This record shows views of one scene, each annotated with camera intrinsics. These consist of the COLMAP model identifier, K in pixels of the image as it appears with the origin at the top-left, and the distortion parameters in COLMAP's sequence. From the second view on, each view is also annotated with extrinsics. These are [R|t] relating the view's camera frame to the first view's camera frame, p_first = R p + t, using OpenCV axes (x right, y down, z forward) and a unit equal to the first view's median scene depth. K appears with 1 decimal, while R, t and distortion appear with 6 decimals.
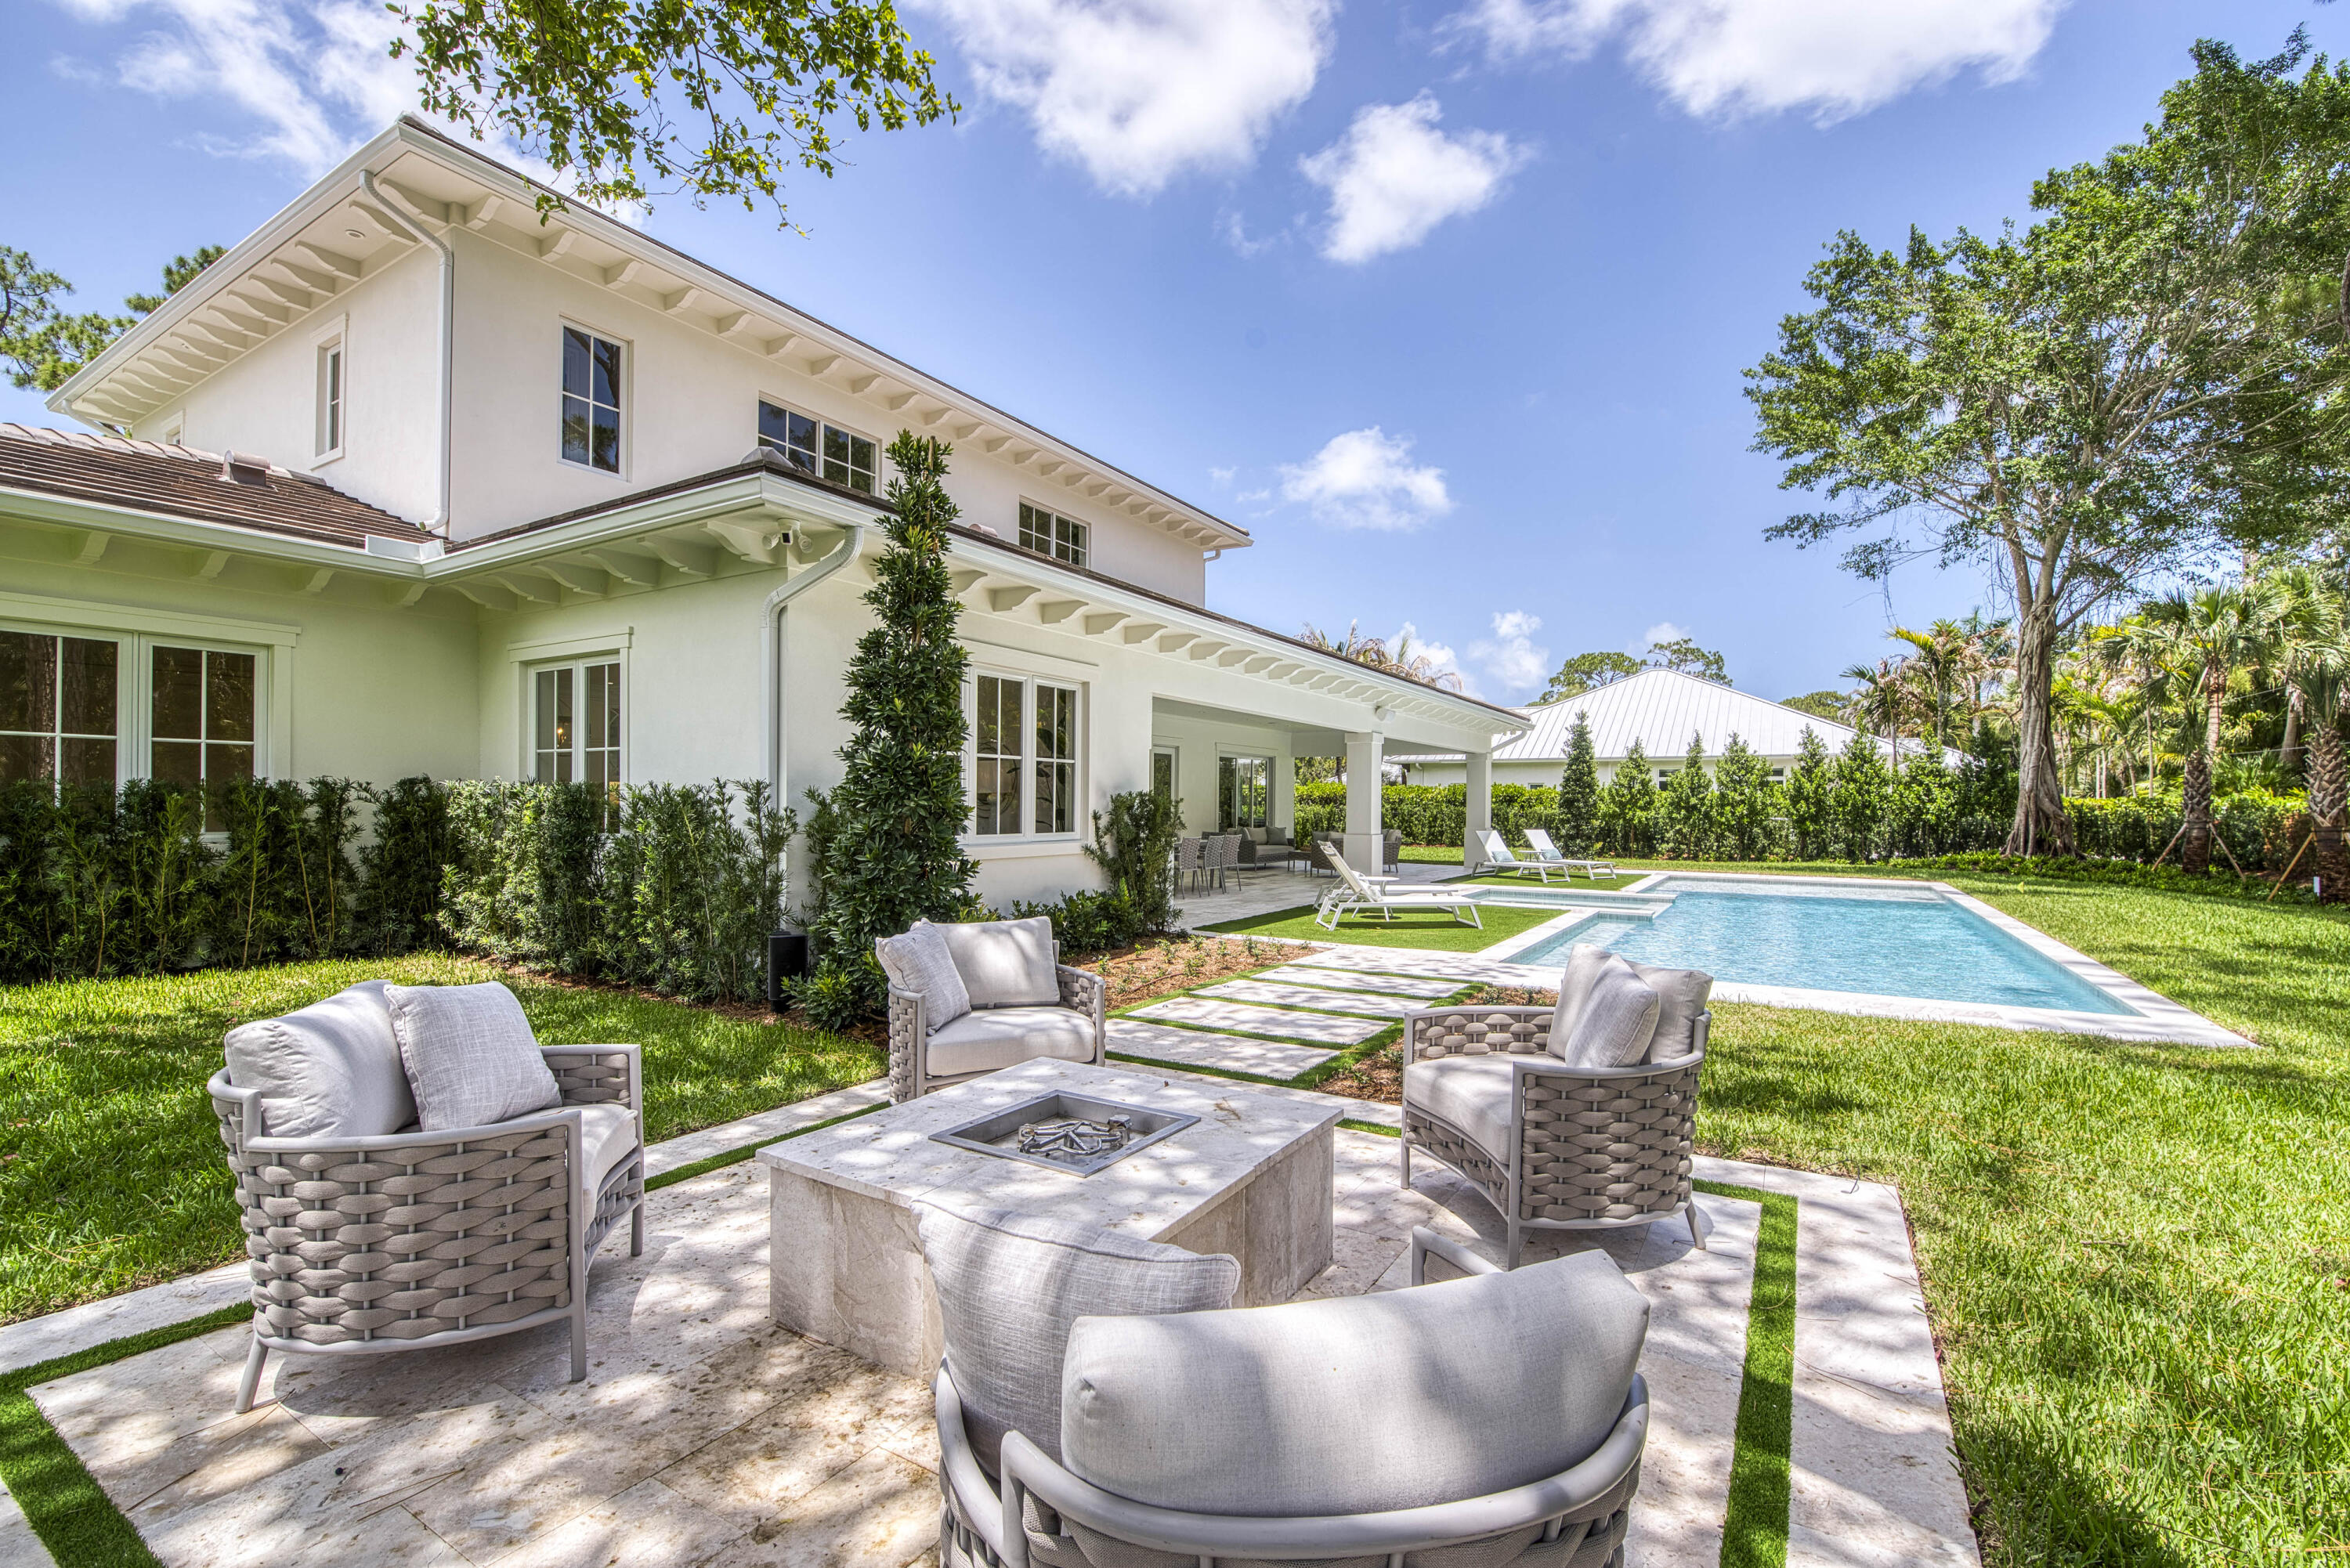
lens RADIAL K [[1018.0, 0, 1200.5], [0, 1018.0, 806.2], [0, 0, 1]] dist [-0.001768, -0.009568]
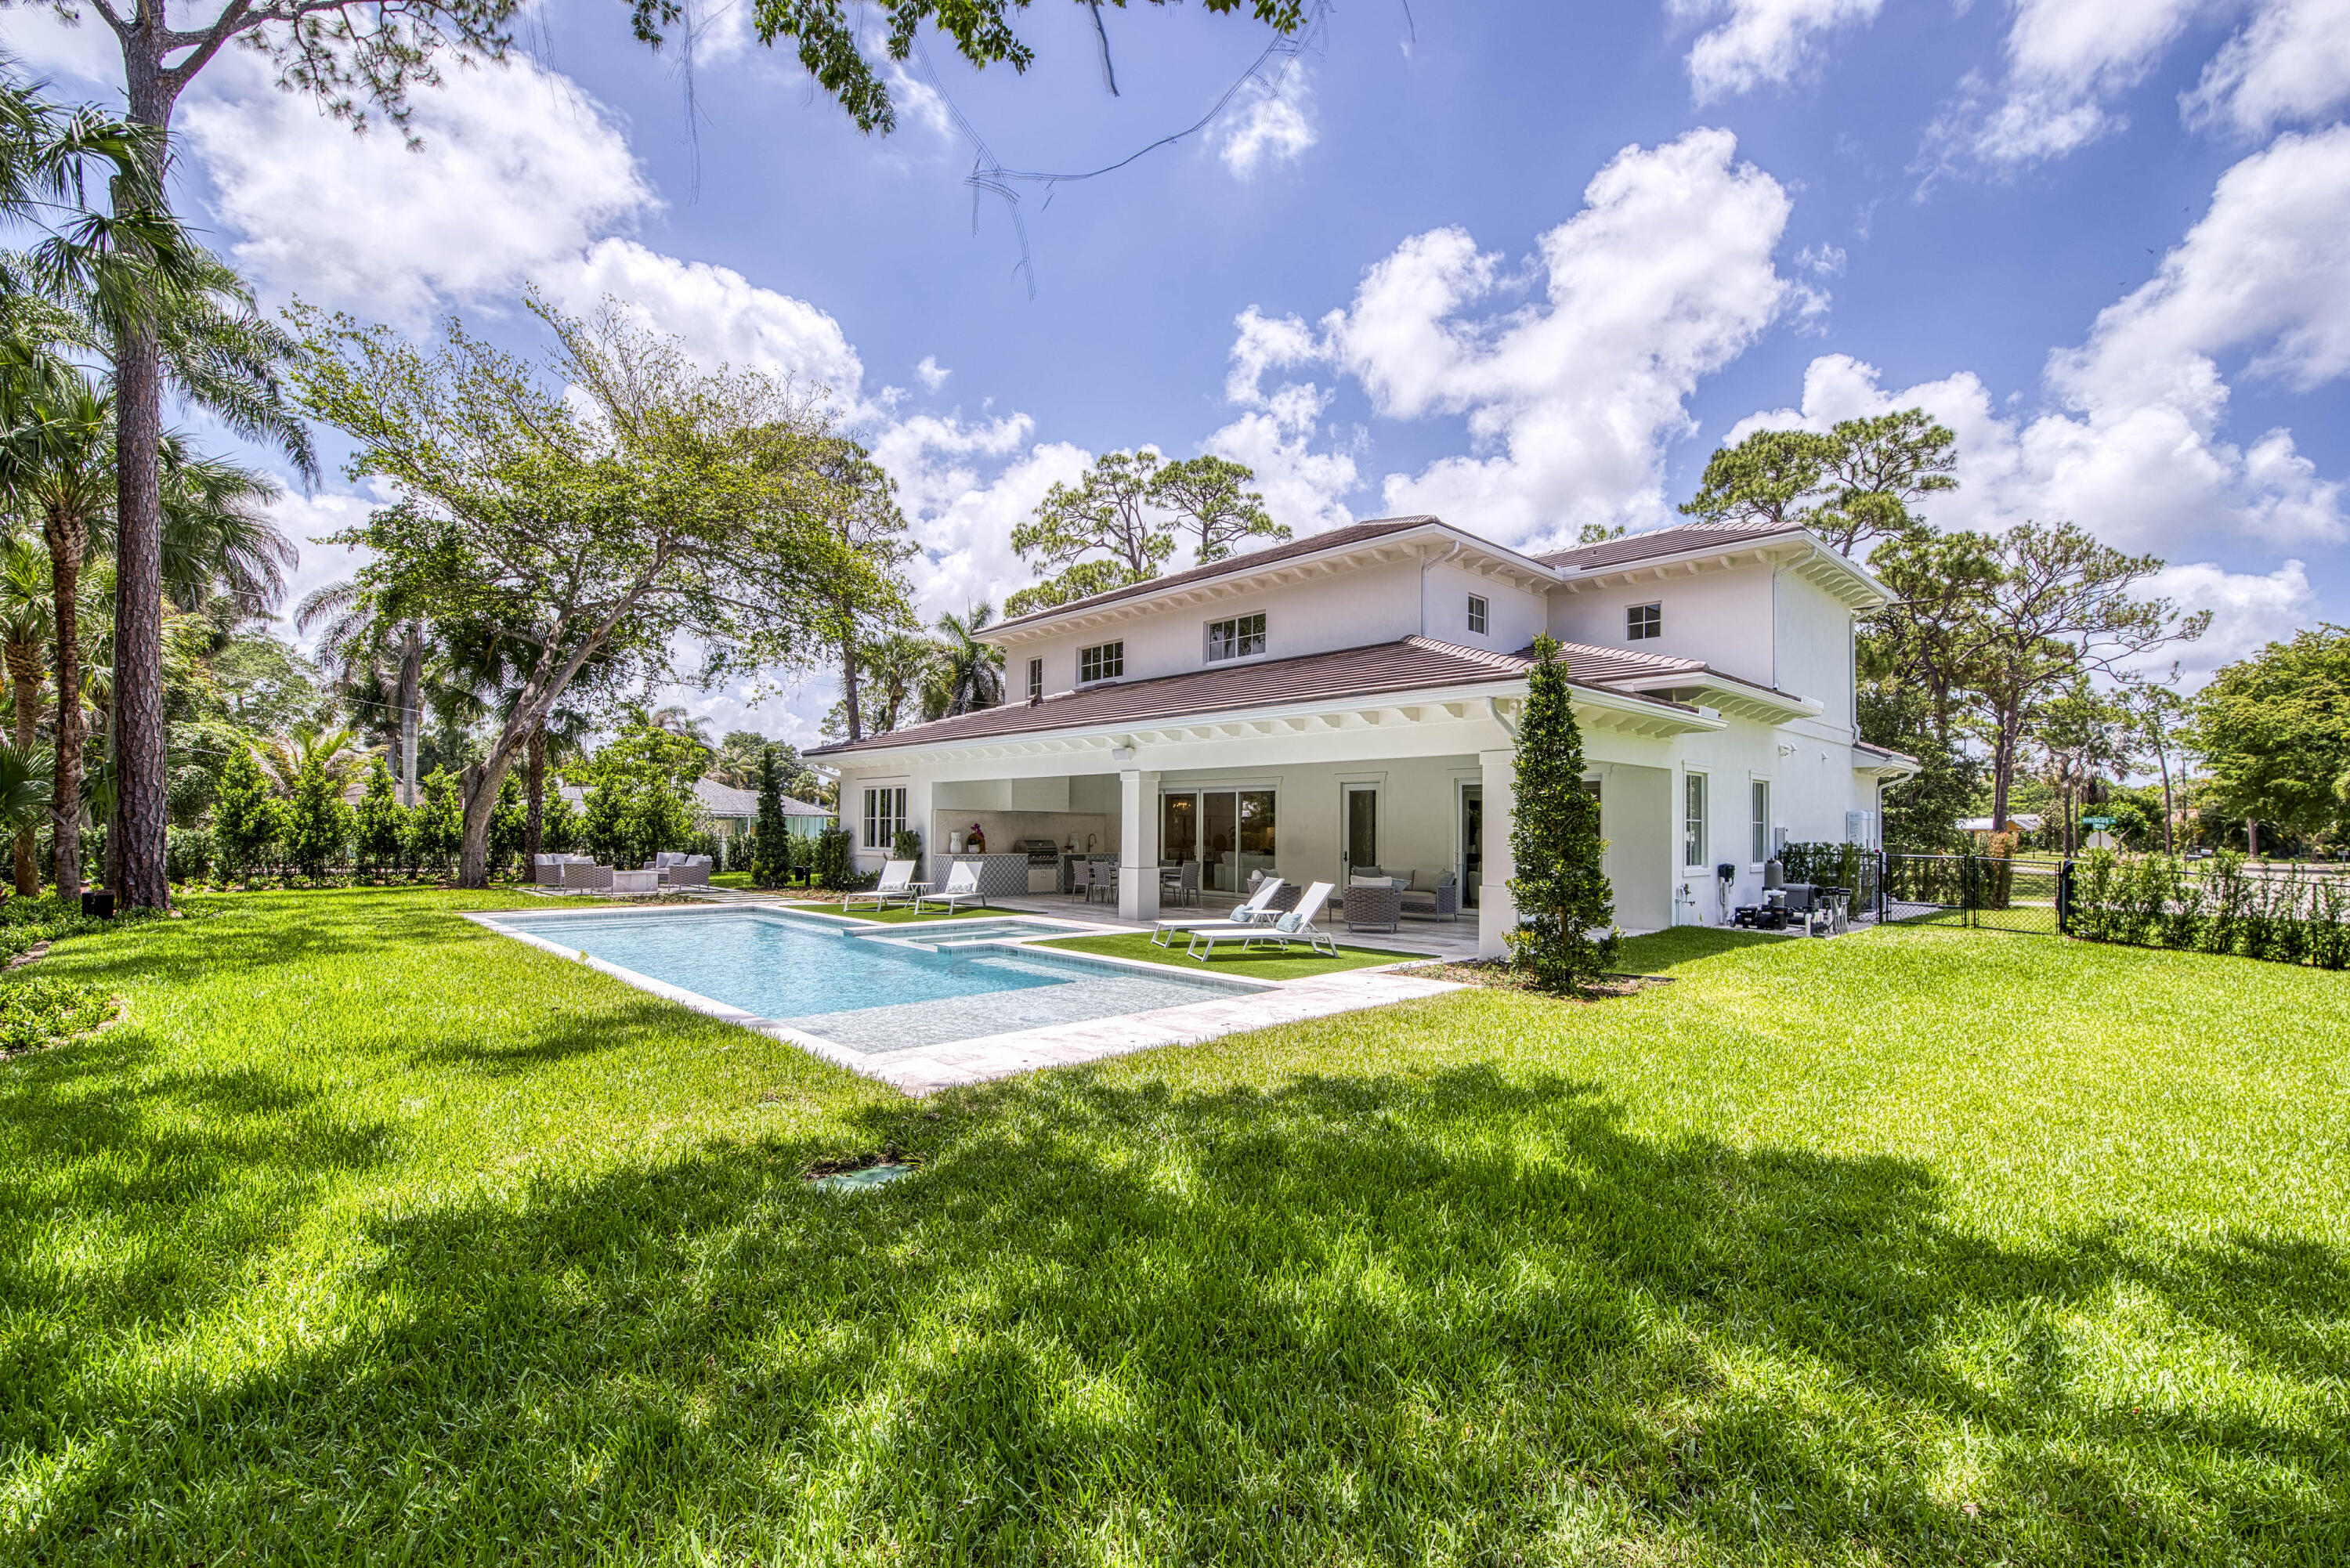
lens RADIAL K [[1018.0, 0, 1200.5], [0, 1018.0, 806.2], [0, 0, 1]] dist [-0.001768, -0.009568]
pose [[-0.257967, -0.033751, -0.965564, 0.892012], [-0.012858, 0.999421, -0.031500, -0.002837], [0.966068, 0.004289, -0.258252, 1.024953]]
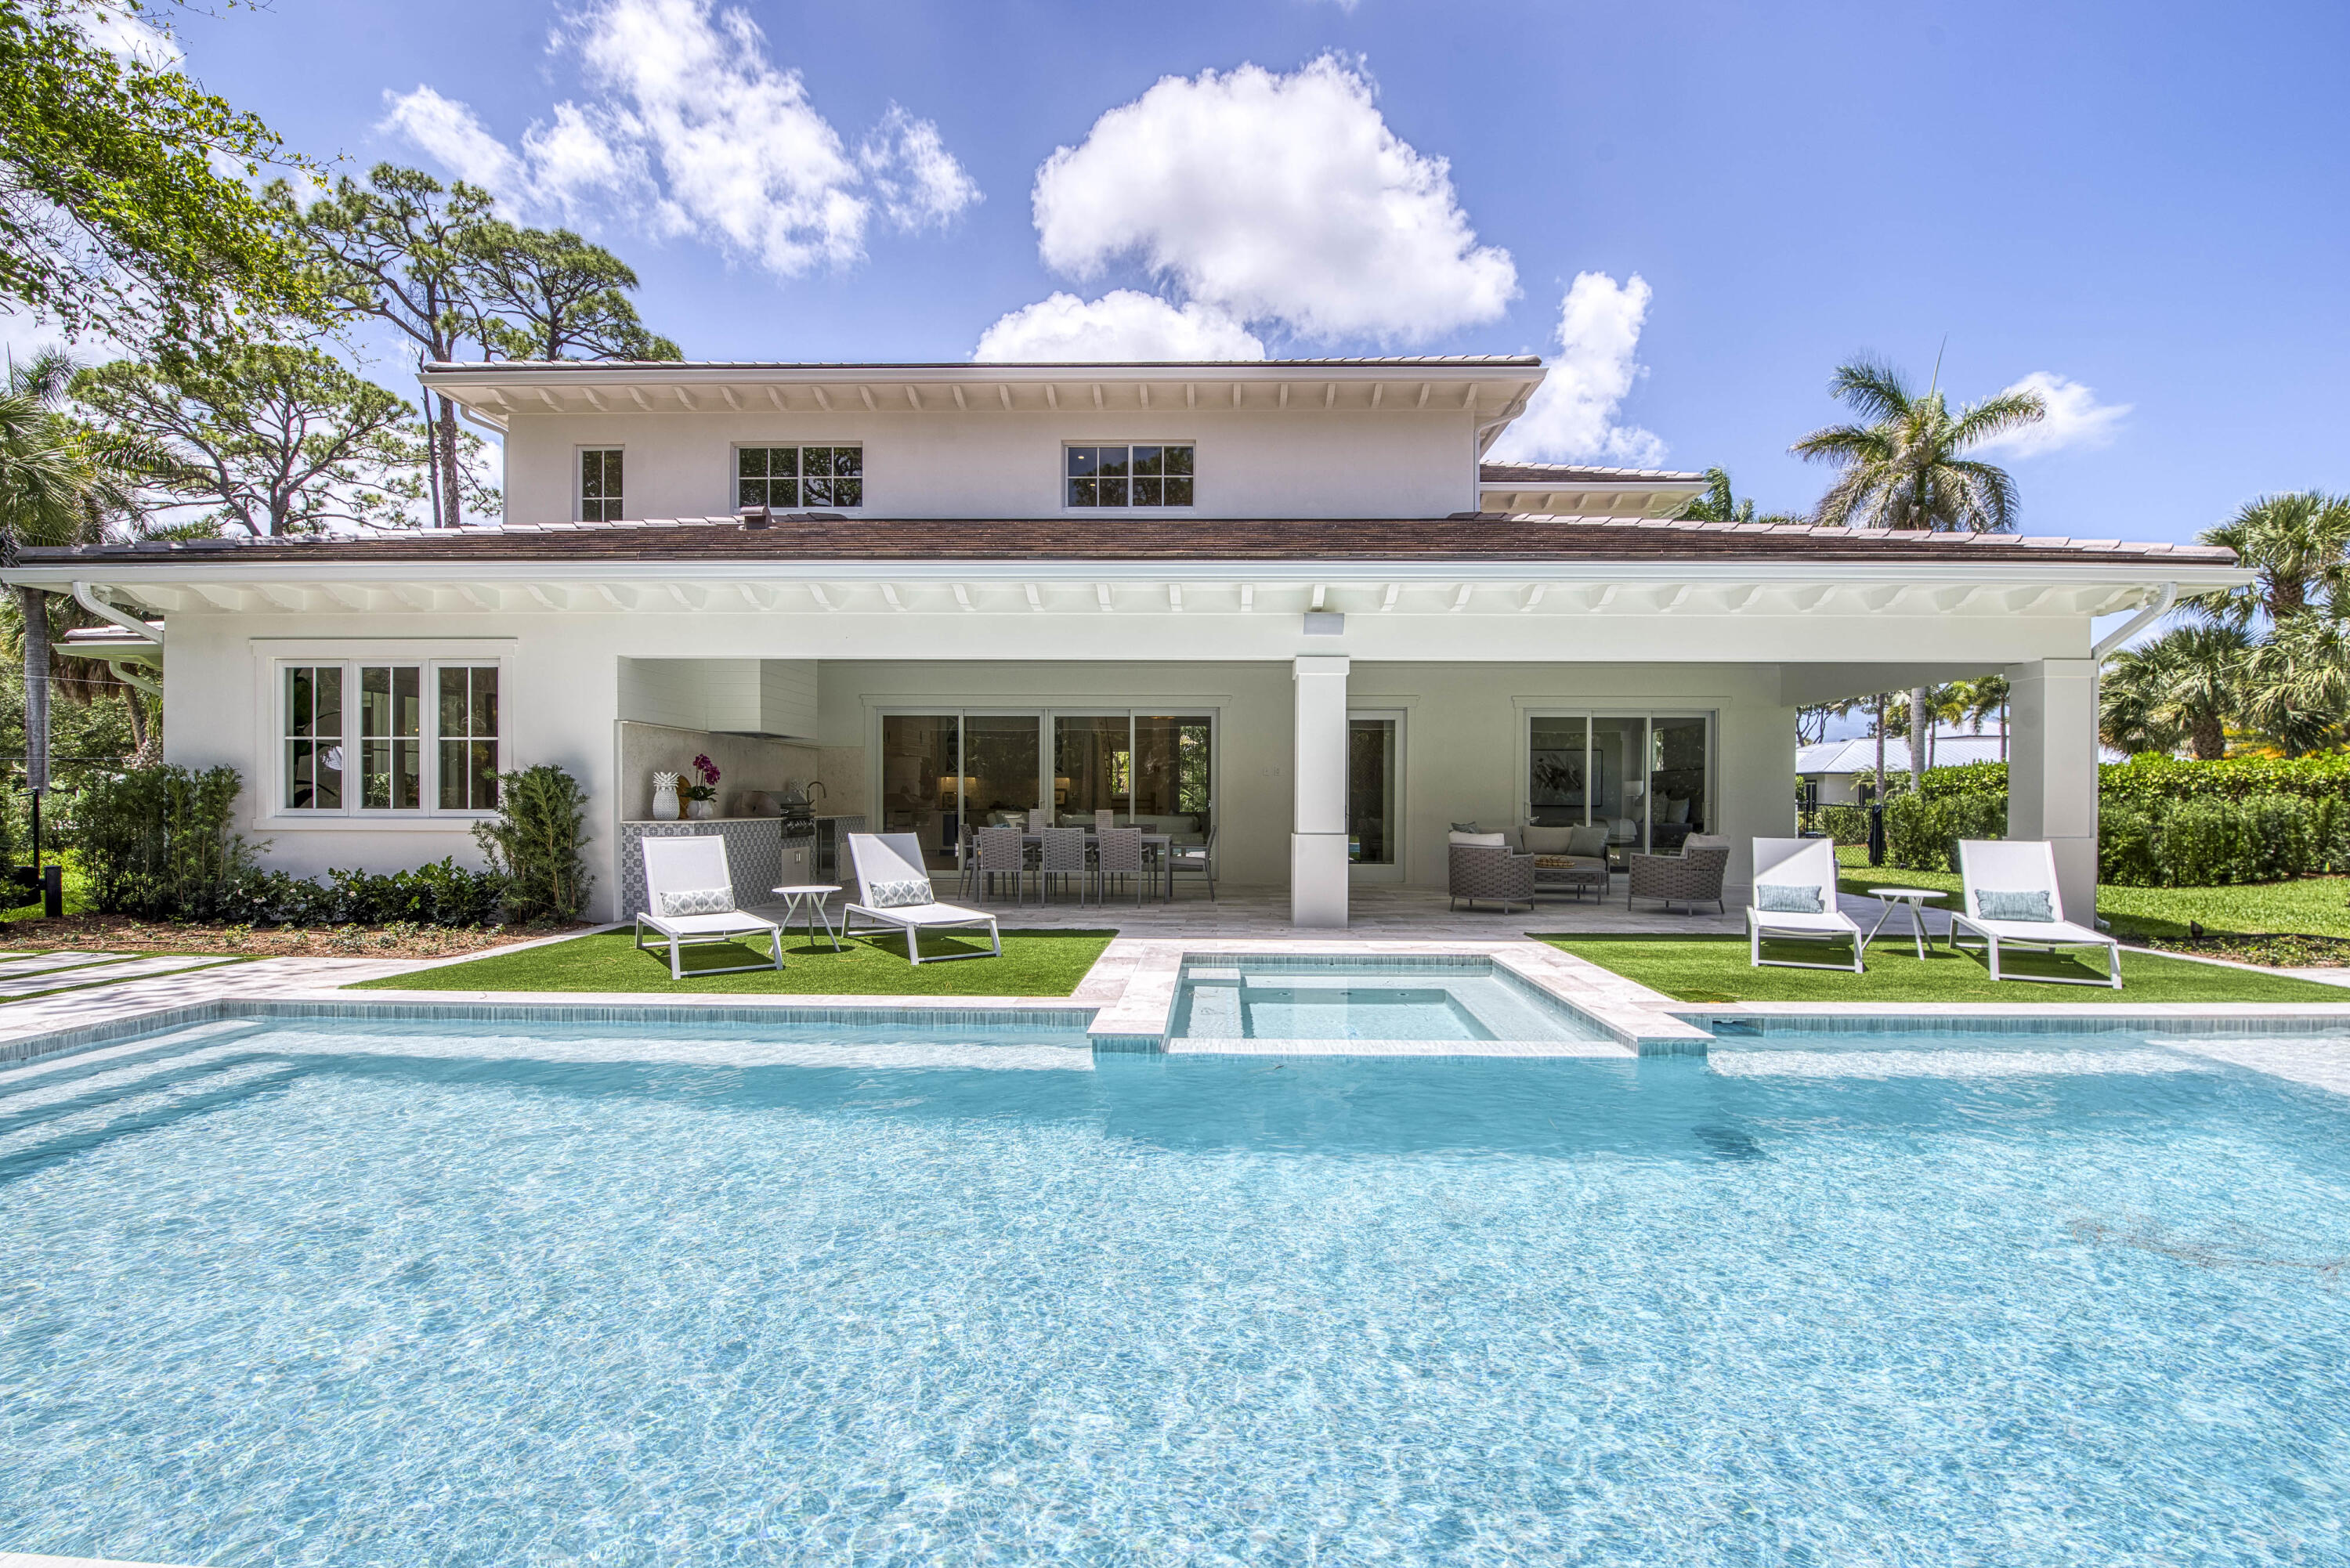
lens RADIAL K [[1018.0, 0, 1200.5], [0, 1018.0, 806.2], [0, 0, 1]] dist [-0.001768, -0.009568]
pose [[0.494987, -0.001074, -0.868900, 0.487465], [-0.001977, 0.999995, -0.002362, 0.010243], [0.868898, 0.002887, 0.494982, 0.501612]]
